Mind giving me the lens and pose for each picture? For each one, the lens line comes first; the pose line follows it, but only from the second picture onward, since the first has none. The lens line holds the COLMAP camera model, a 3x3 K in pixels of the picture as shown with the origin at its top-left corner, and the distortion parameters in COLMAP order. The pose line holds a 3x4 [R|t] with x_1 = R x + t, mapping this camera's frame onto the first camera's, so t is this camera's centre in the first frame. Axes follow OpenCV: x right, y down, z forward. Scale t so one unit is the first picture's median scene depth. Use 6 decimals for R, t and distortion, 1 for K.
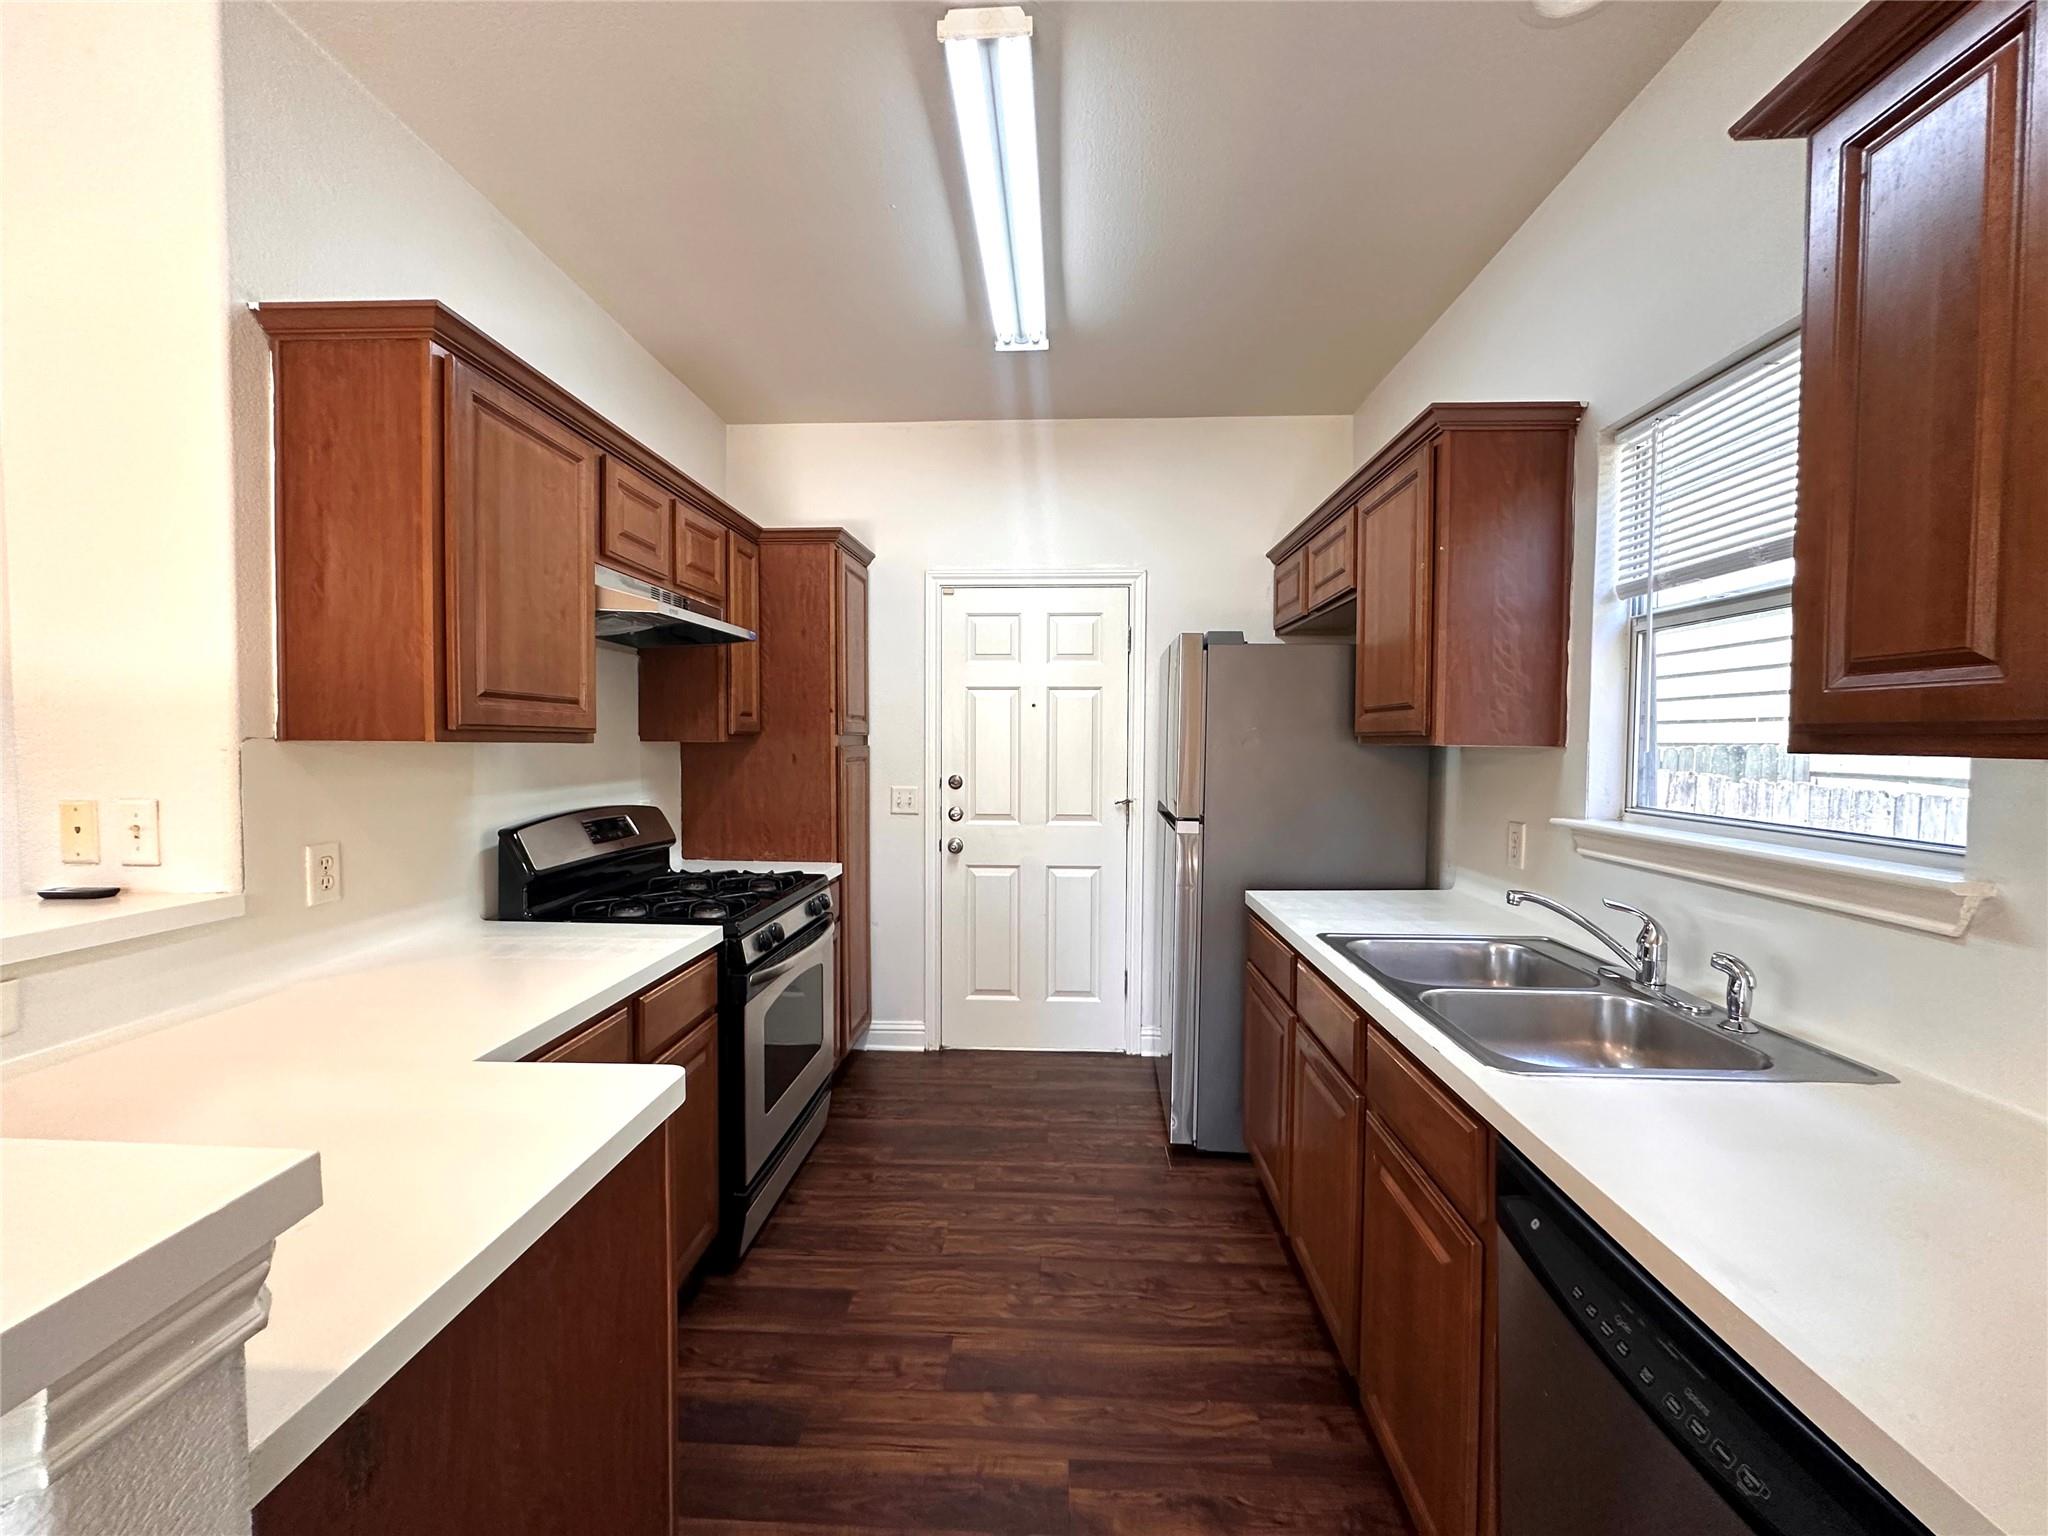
lens RADIAL K [[815.4, 0, 1029.7], [0, 815.4, 761.7], [0, 0, 1]] dist [-0.001825, -0.000082]
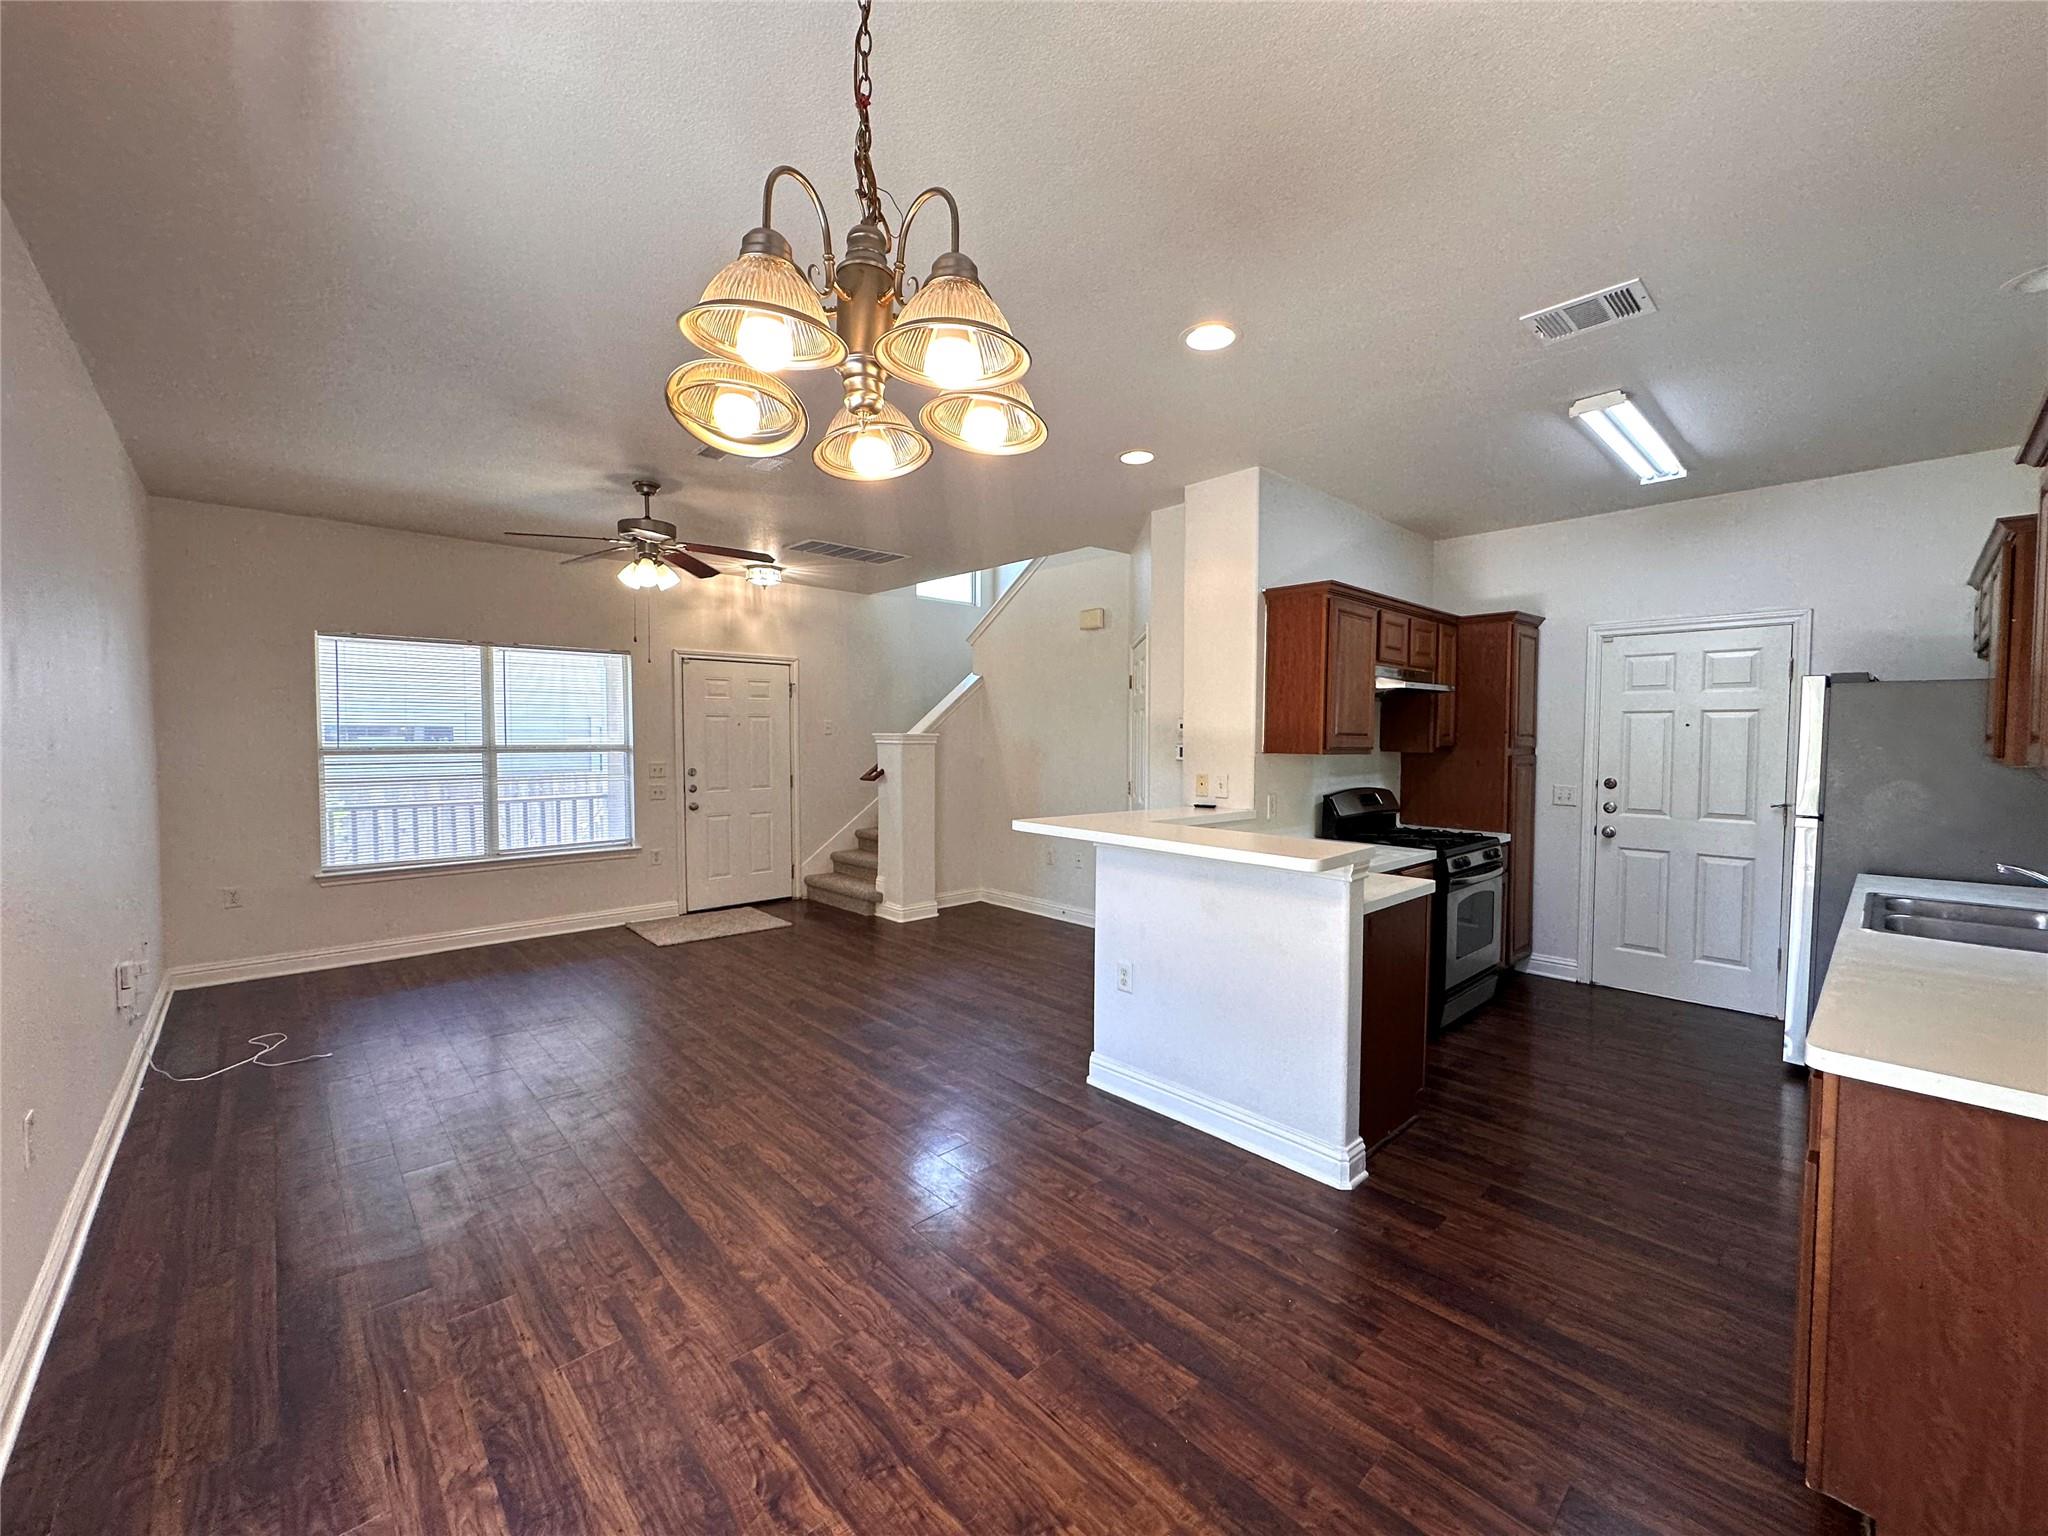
lens RADIAL K [[815.4, 0, 1035.3], [0, 815.4, 767.5], [0, 0, 1]] dist [-0.001825, -0.000082]
pose [[0.716835, 0.025950, -0.696760, 0.191329], [-0.020426, 0.999660, 0.016216, -0.004069], [0.696943, 0.002607, 0.717121, -0.712992]]
